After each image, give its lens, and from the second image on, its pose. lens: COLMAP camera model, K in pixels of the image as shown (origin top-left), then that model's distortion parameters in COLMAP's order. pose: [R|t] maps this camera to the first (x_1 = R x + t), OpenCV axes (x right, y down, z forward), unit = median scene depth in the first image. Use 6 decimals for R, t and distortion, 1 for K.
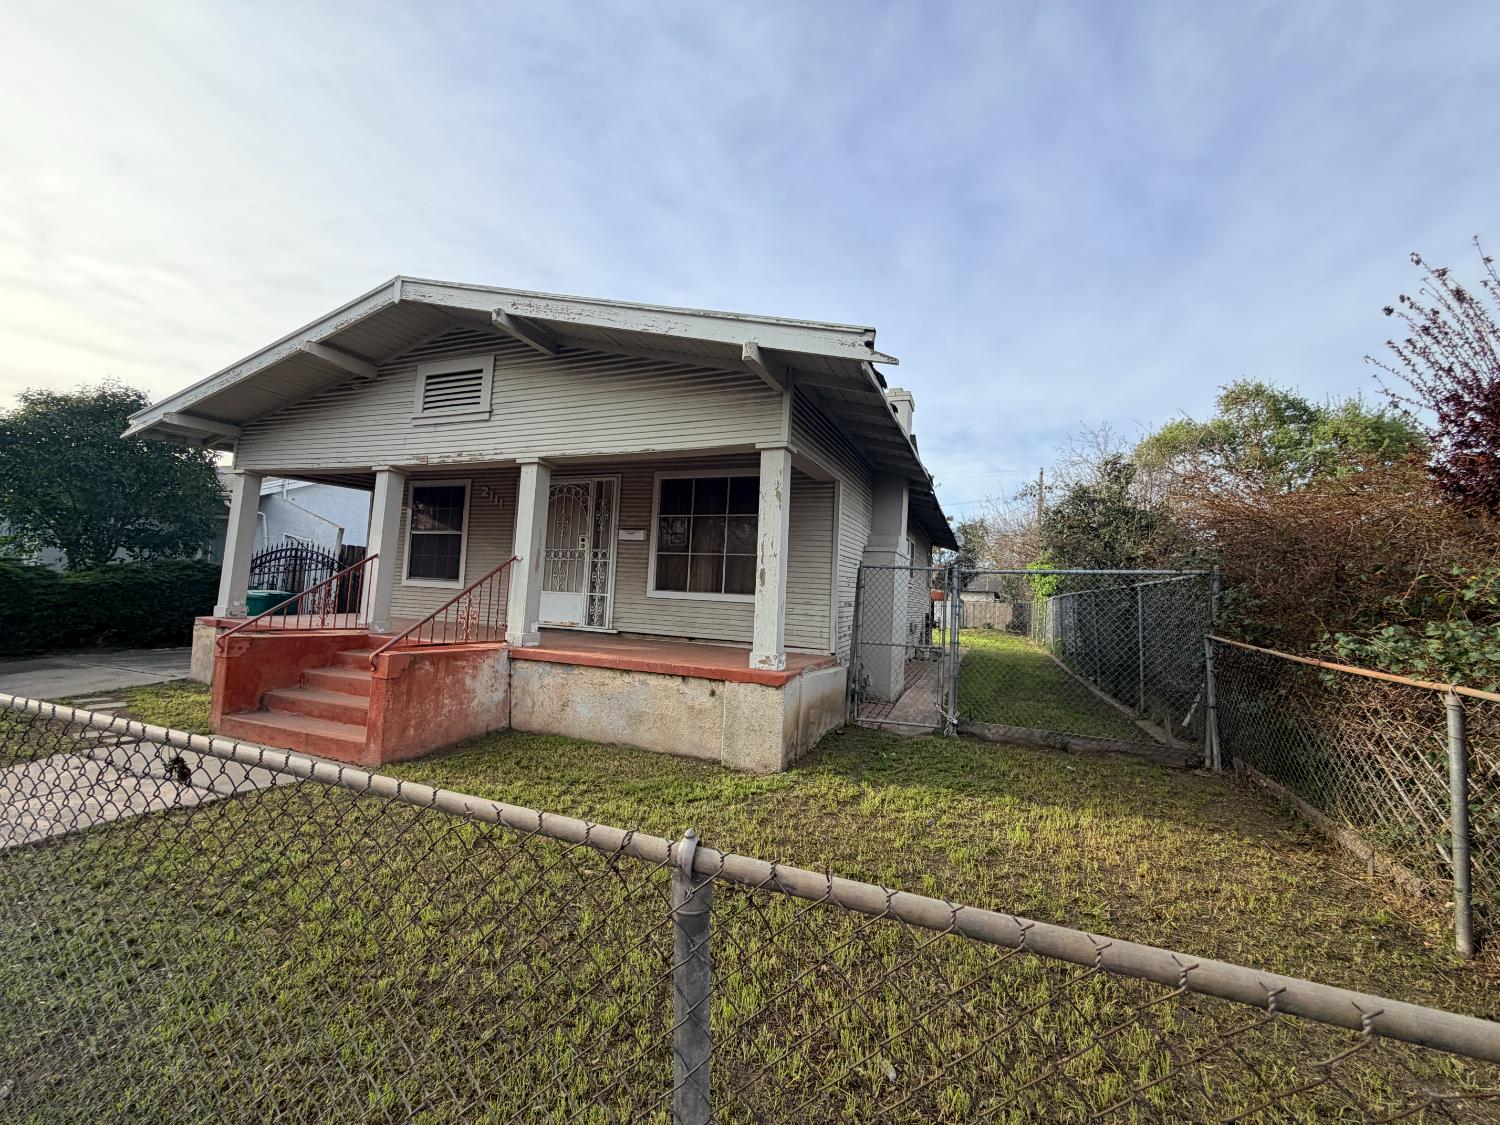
lens RADIAL K [[610.8, 0, 750.0], [0, 610.8, 562.5], [0, 0, 1]] dist [-0.000174, -0.000014]
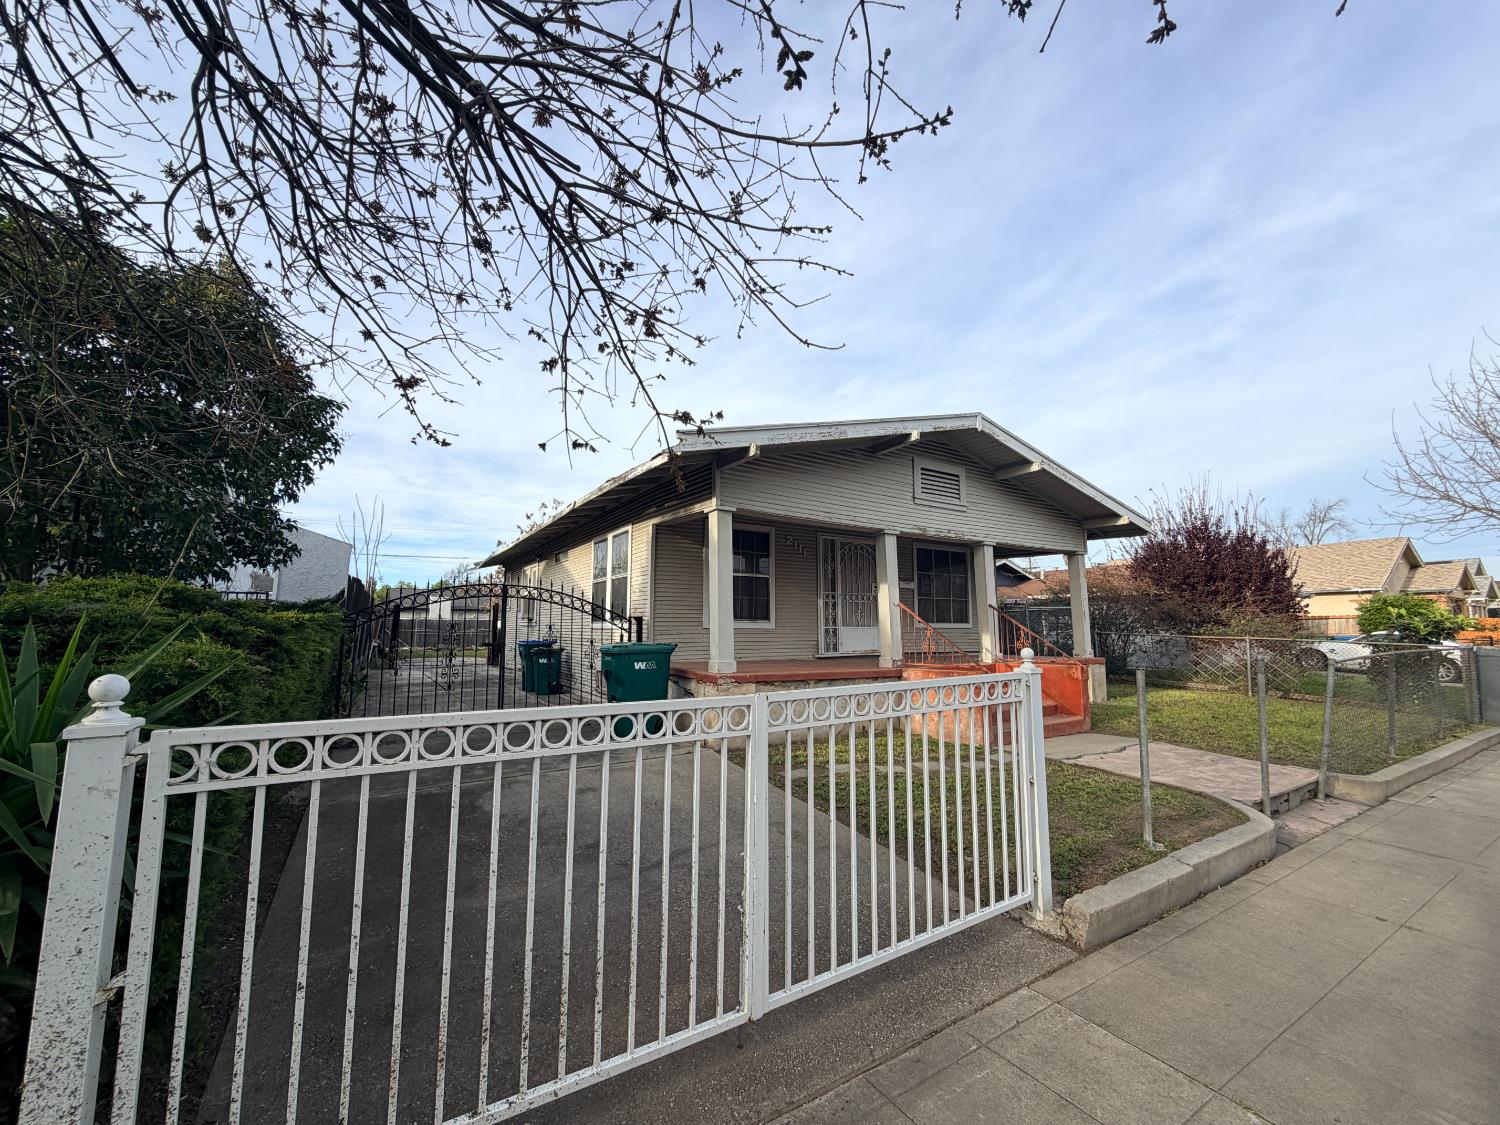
lens RADIAL K [[610.8, 0, 750.0], [0, 610.8, 562.5], [0, 0, 1]] dist [-0.000174, -0.000014]
pose [[0.578931, 0.040988, 0.814345, -1.397159], [-0.019977, 0.999149, -0.036088, -0.034045], [-0.815132, 0.004624, 0.579257, 0.412868]]
